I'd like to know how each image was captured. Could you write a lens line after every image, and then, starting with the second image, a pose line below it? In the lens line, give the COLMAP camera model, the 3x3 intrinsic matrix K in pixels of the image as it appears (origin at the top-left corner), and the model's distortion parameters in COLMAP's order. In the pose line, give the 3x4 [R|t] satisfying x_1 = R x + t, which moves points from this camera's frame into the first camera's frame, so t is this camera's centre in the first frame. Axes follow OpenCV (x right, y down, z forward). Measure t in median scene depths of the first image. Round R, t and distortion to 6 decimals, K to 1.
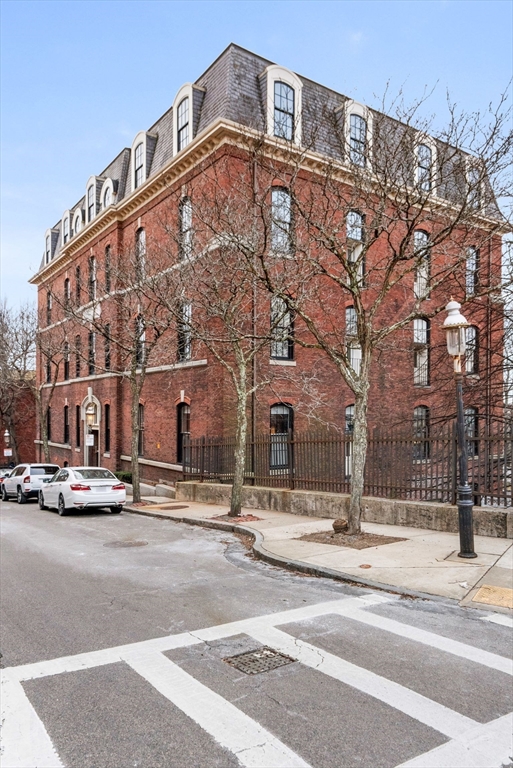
lens RADIAL K [[610.5, 0, 256.7], [0, 610.5, 390.4], [0, 0, 1]] dist [0.008917, 0.010121]
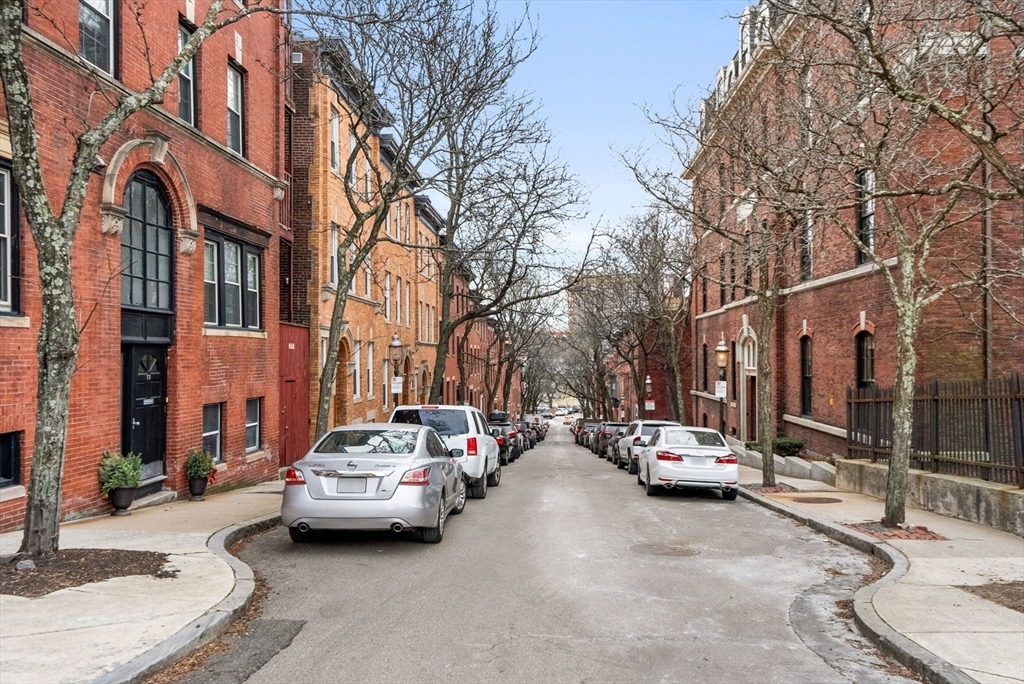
lens RADIAL K [[814.0, 0, 512.1], [0, 814.0, 336.8], [0, 0, 1]] dist [0.008917, 0.010121]
pose [[0.798261, -0.019153, -0.602007, 0.109842], [0.024855, 0.999690, 0.001151, 0.019540], [0.601799, -0.015882, 0.798490, 0.162110]]
